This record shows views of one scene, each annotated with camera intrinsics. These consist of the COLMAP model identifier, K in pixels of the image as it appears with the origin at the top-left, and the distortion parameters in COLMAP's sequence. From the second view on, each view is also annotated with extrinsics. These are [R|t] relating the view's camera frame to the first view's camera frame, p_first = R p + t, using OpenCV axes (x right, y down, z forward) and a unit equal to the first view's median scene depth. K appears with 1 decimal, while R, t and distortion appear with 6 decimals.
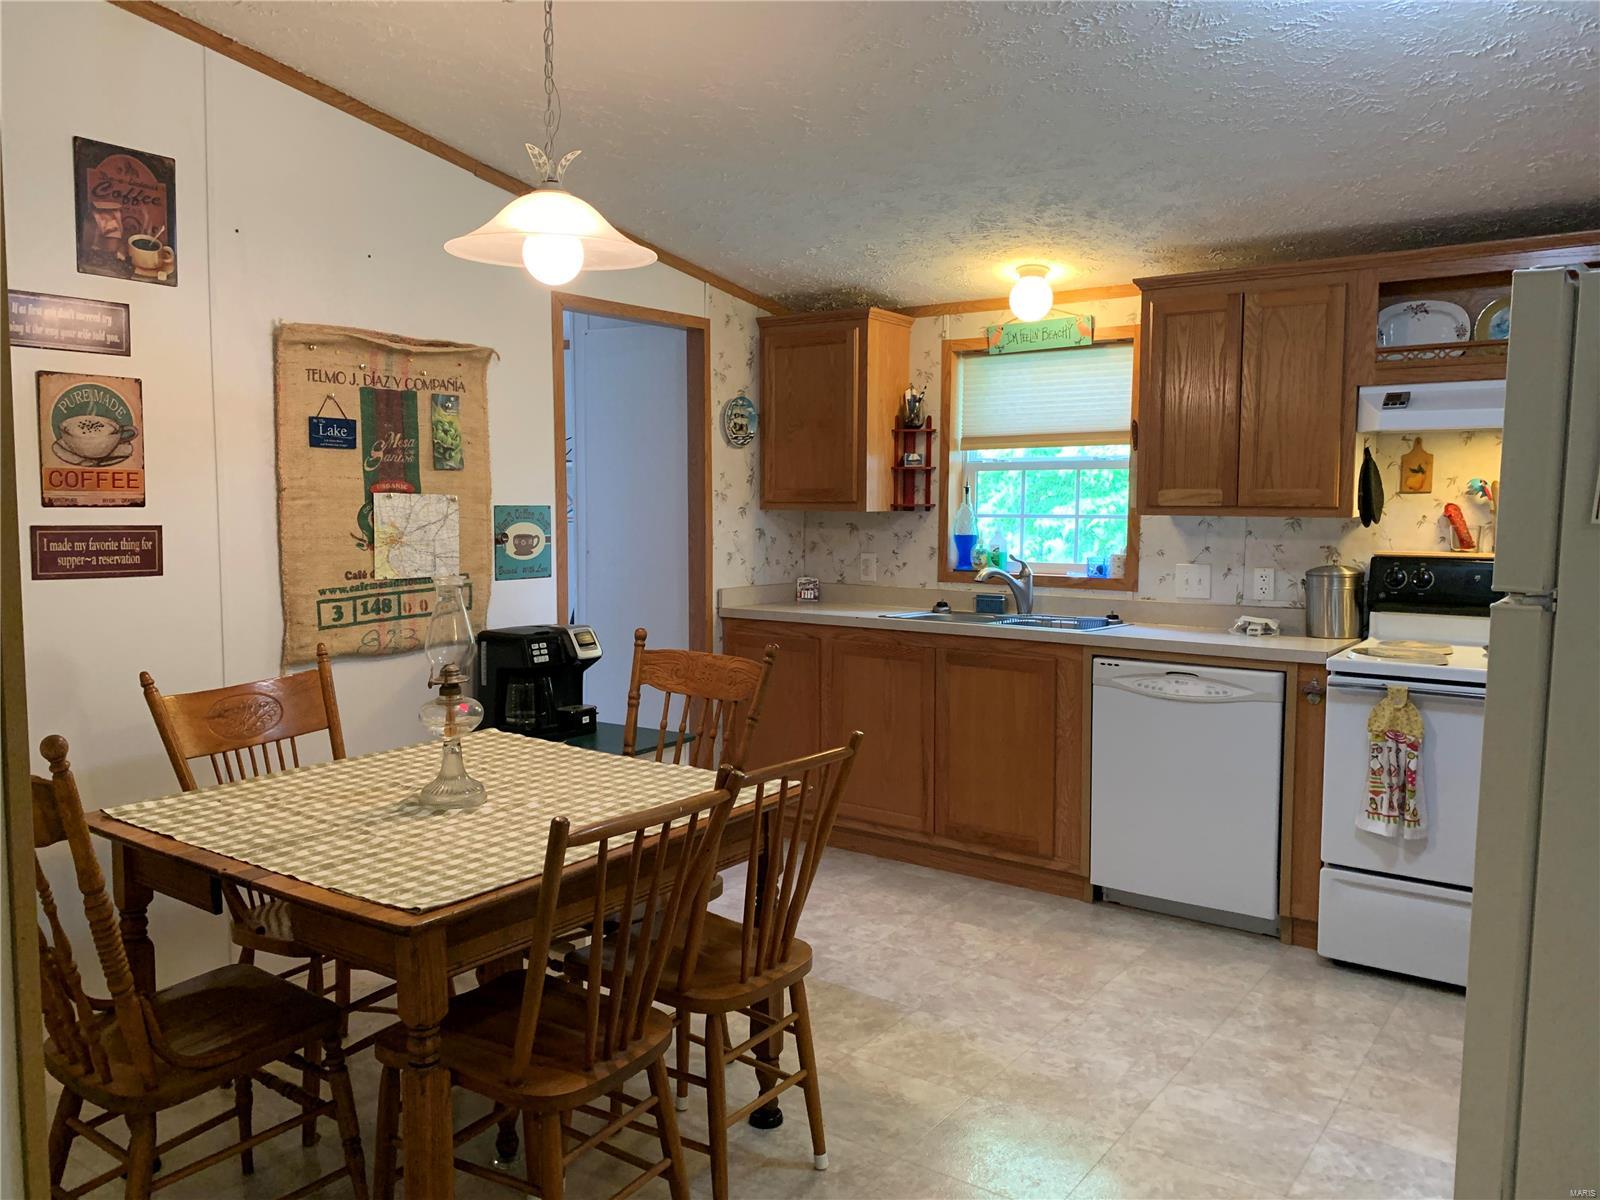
lens RADIAL K [[1209.3, 0, 800.0], [0, 1209.3, 600.0], [0, 0, 1]] dist [0.122147, -0.196637]
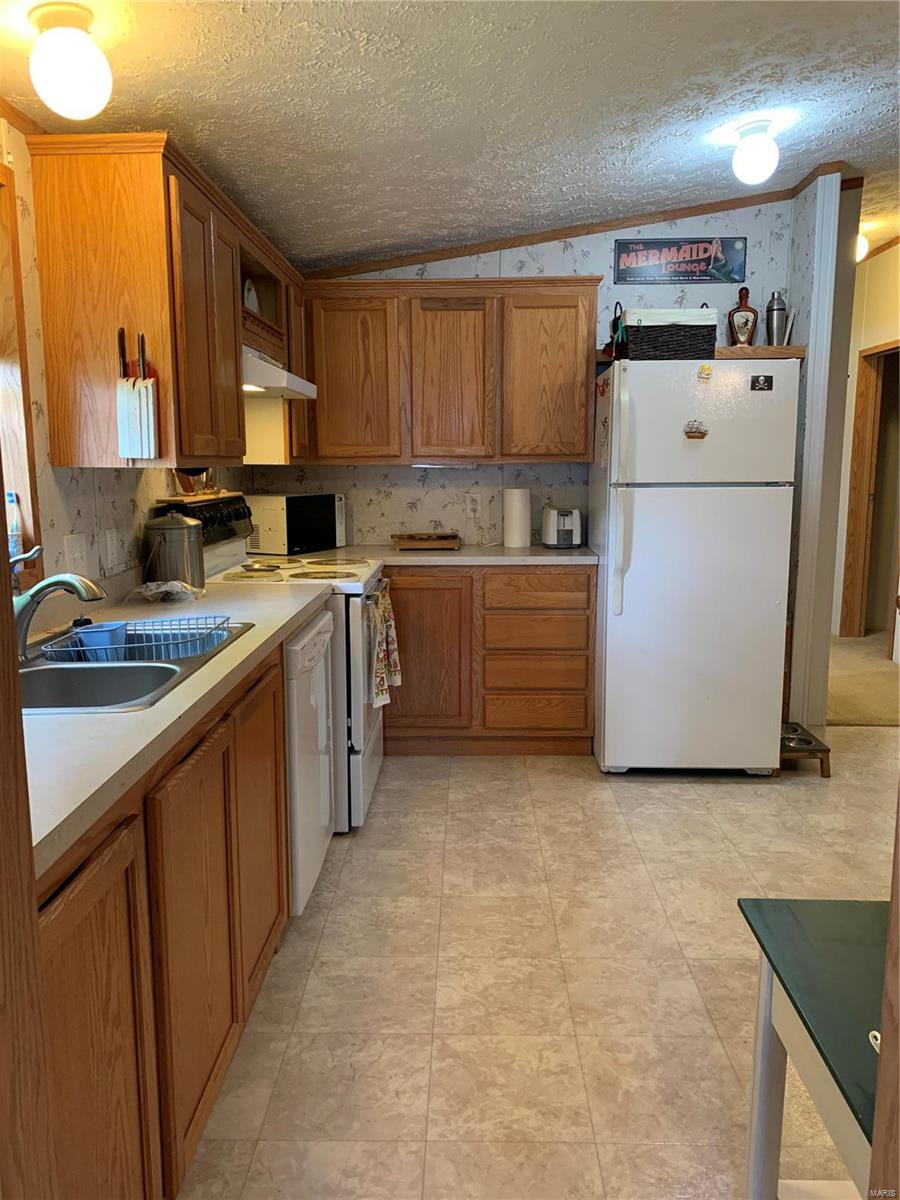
lens RADIAL K [[961.3, 0, 450.0], [0, 961.3, 600.0], [0, 0, 1]] dist [0.001659, 0.002296]
pose [[-0.571542, -0.125266, 0.810955, -0.346467], [0.073730, 0.976442, 0.202791, -0.105556], [-0.817254, 0.175695, -0.548842, 1.367330]]
